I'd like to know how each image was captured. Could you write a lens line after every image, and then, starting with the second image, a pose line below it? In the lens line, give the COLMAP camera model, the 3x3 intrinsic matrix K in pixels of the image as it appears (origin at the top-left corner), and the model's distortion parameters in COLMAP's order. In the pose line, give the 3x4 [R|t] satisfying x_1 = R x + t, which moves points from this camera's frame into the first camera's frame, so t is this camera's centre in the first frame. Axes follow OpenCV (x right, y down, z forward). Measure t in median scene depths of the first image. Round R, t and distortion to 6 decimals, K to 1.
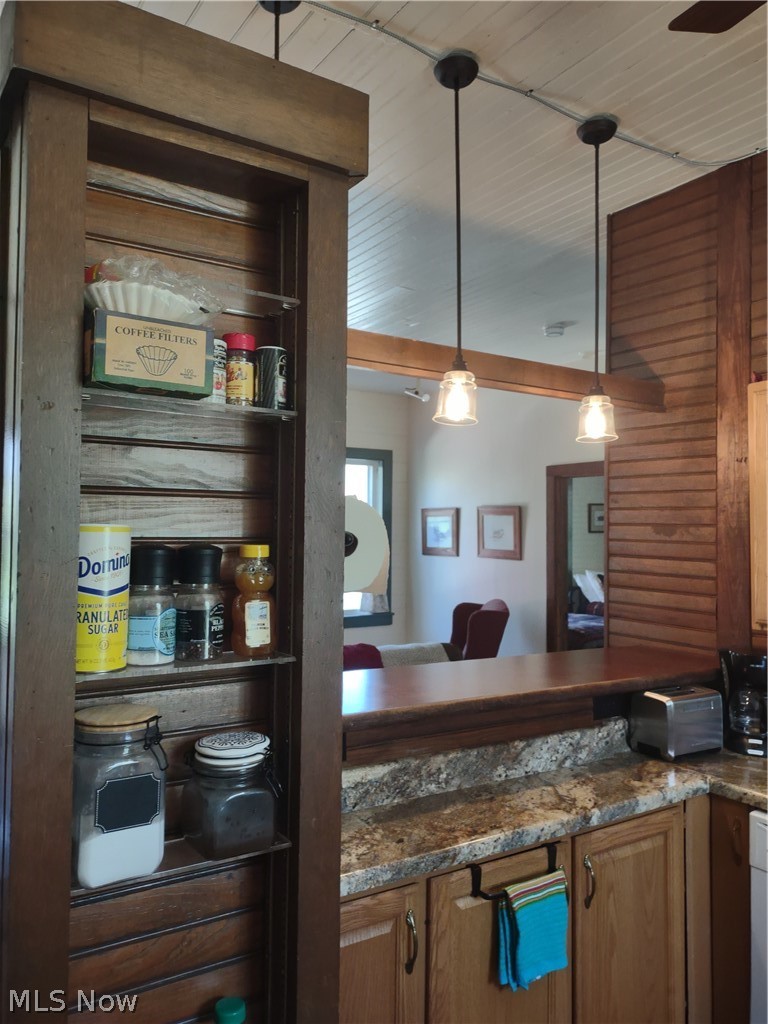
lens RADIAL K [[777.8, 0, 382.6], [0, 777.8, 507.5], [0, 0, 1]] dist [0.073977, -0.096683]
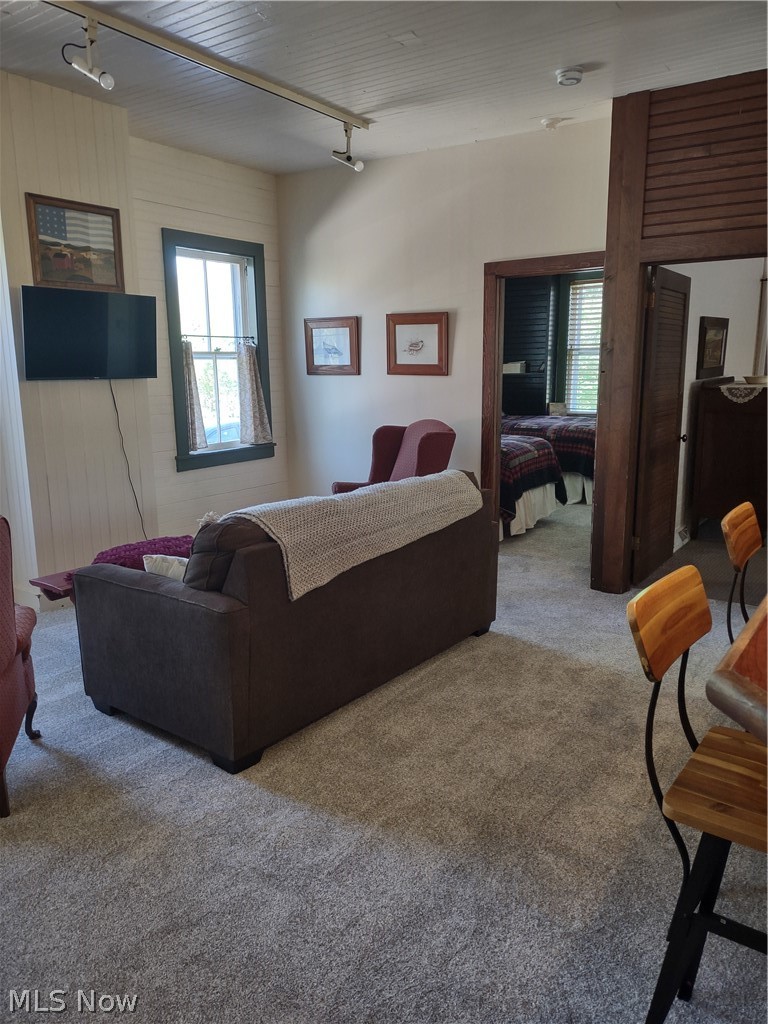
lens RADIAL K [[756.7, 0, 380.3], [0, 756.7, 521.6], [0, 0, 1]] dist [0.071361, -0.071469]
pose [[0.929055, -0.091830, 0.358364, -0.677449], [0.005305, 0.971909, 0.235298, 0.076661], [-0.369904, -0.216703, 0.903444, 0.605650]]
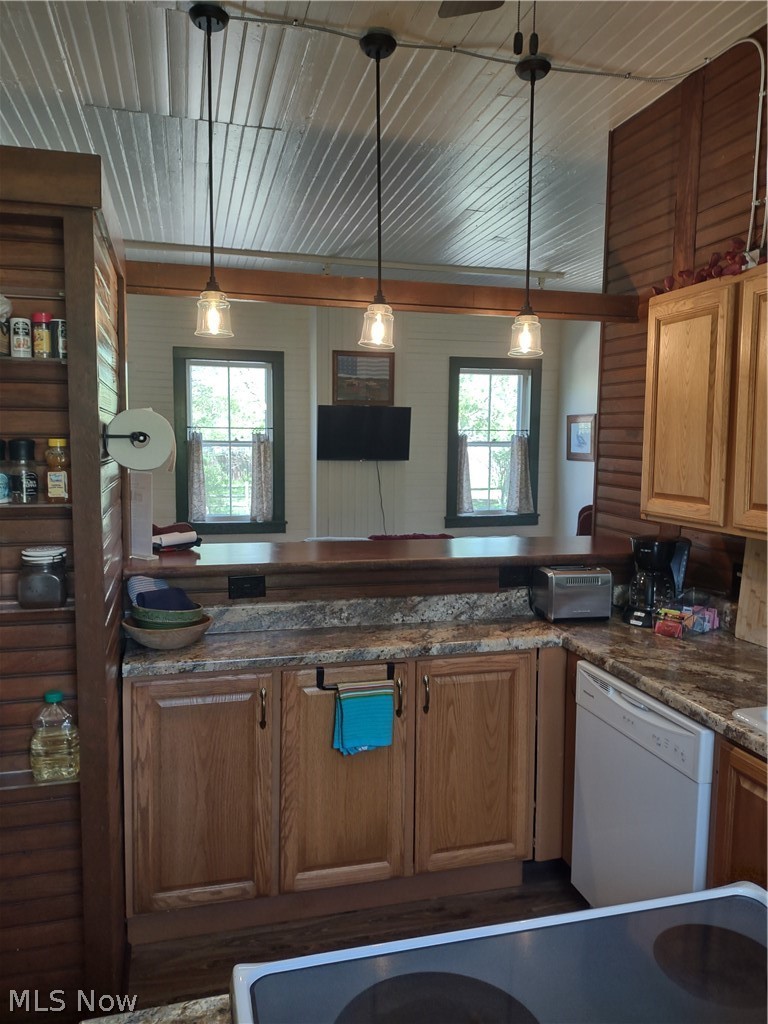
lens RADIAL K [[756.7, 0, 382.8], [0, 756.7, 505.5], [0, 0, 1]] dist [0.071361, -0.071469]
pose [[0.950198, 0.026539, -0.310514, 0.476515], [0.010224, 0.993177, 0.116170, 0.002746], [0.311479, -0.113559, 0.943443, -0.171506]]
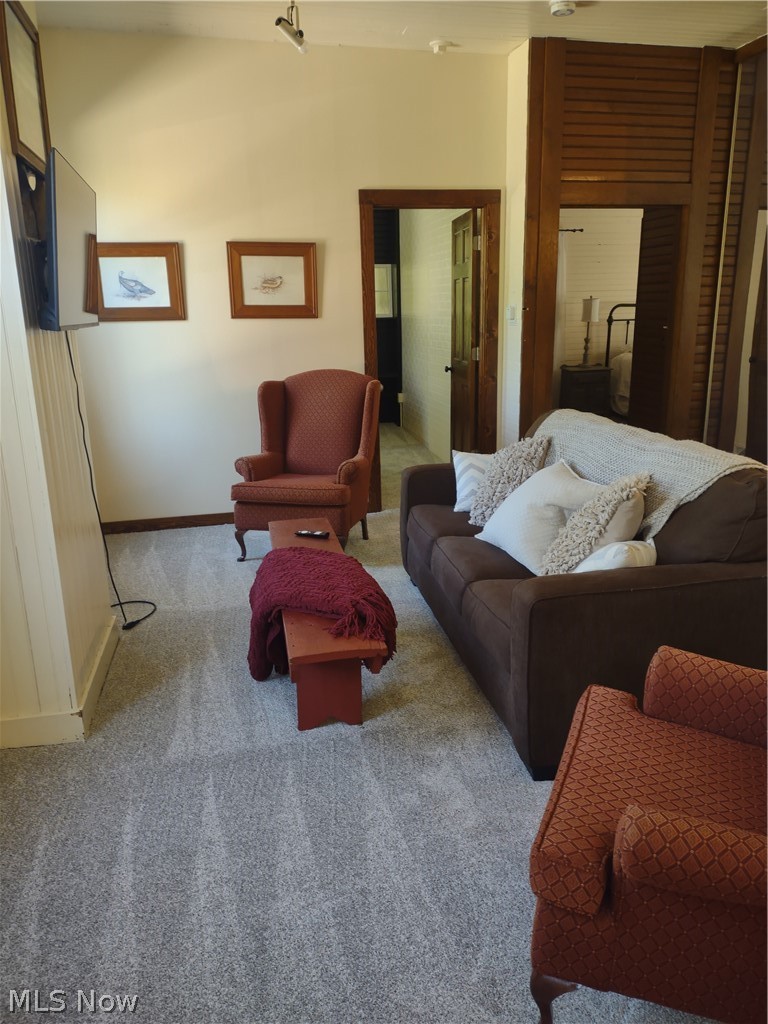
lens RADIAL K [[777.8, 0, 385.7], [0, 777.8, 512.3], [0, 0, 1]] dist [0.073977, -0.096683]
pose [[0.361193, -0.256109, 0.896631, -1.663824], [-0.003534, 0.961161, 0.275964, 0.118289], [-0.932484, -0.102845, 0.346260, 1.949957]]
